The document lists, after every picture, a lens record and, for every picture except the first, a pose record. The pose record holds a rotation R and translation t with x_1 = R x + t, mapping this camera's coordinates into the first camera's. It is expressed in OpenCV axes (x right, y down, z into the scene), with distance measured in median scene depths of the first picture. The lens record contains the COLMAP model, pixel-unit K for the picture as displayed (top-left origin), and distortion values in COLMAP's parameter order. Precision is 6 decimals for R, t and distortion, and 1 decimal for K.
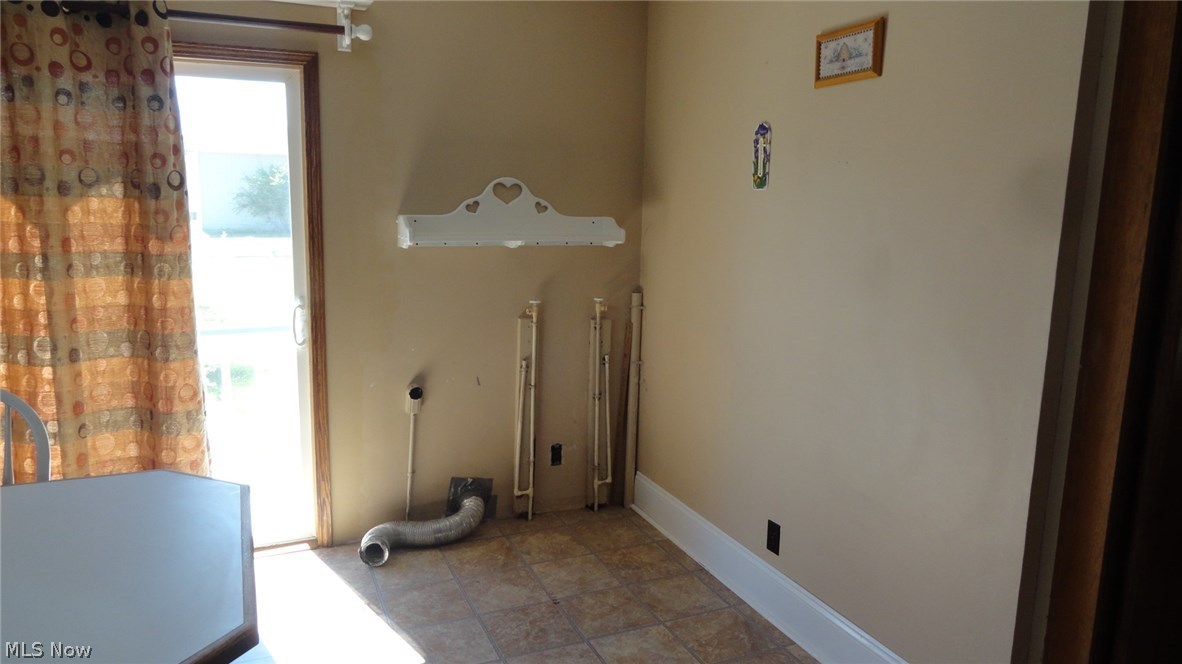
lens RADIAL K [[804.8, 0, 591.5], [0, 804.8, 332.9], [0, 0, 1]] dist [-0.005411, 0.002363]
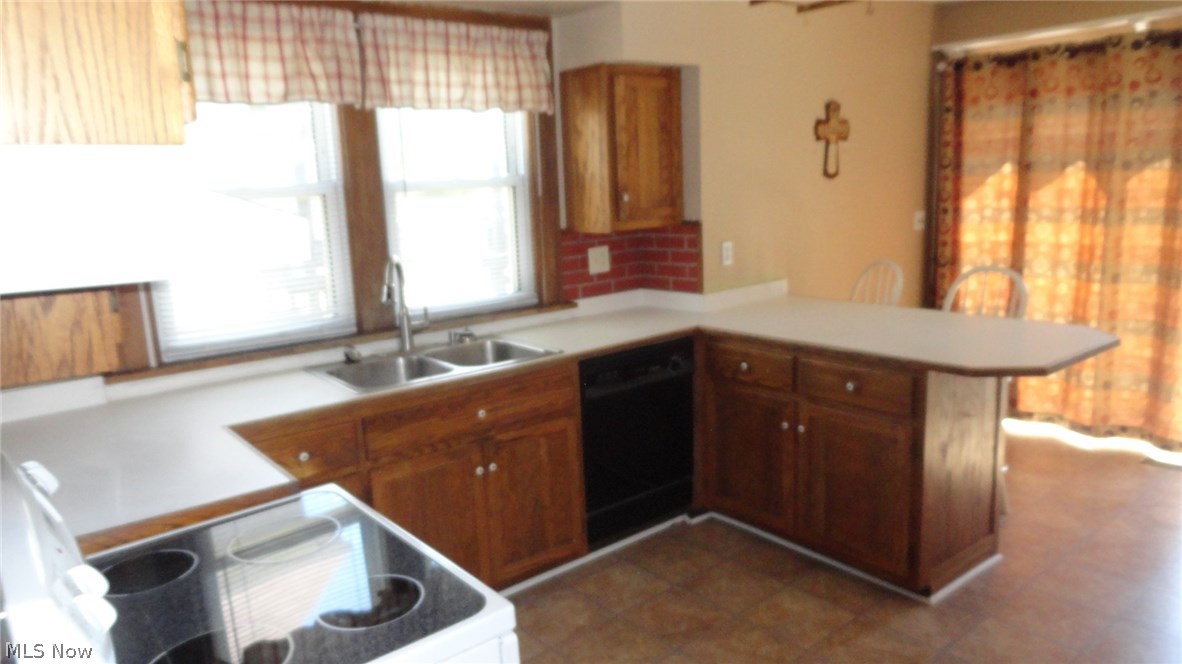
lens RADIAL K [[804.8, 0, 593.8], [0, 804.8, 332.9], [0, 0, 1]] dist [-0.005411, 0.002363]
pose [[0.267312, 0.149062, -0.952011, 0.543304], [-0.113673, 0.985943, 0.122457, 0.056920], [0.956882, 0.075484, 0.280498, -0.342662]]
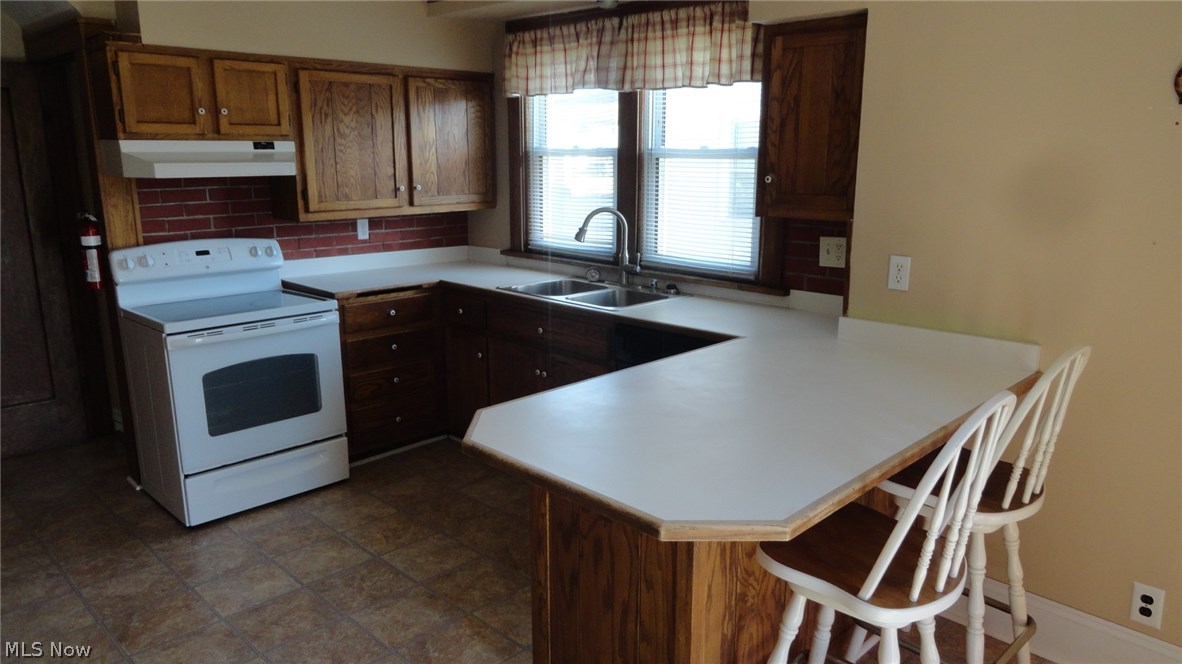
lens RADIAL K [[804.8, 0, 594.7], [0, 804.8, 331.5], [0, 0, 1]] dist [-0.005411, 0.002363]
pose [[-0.930391, 0.049292, -0.363238, 0.002930], [-0.089886, 0.929987, 0.356433, -0.161250], [0.355376, 0.364272, -0.860821, 0.880222]]
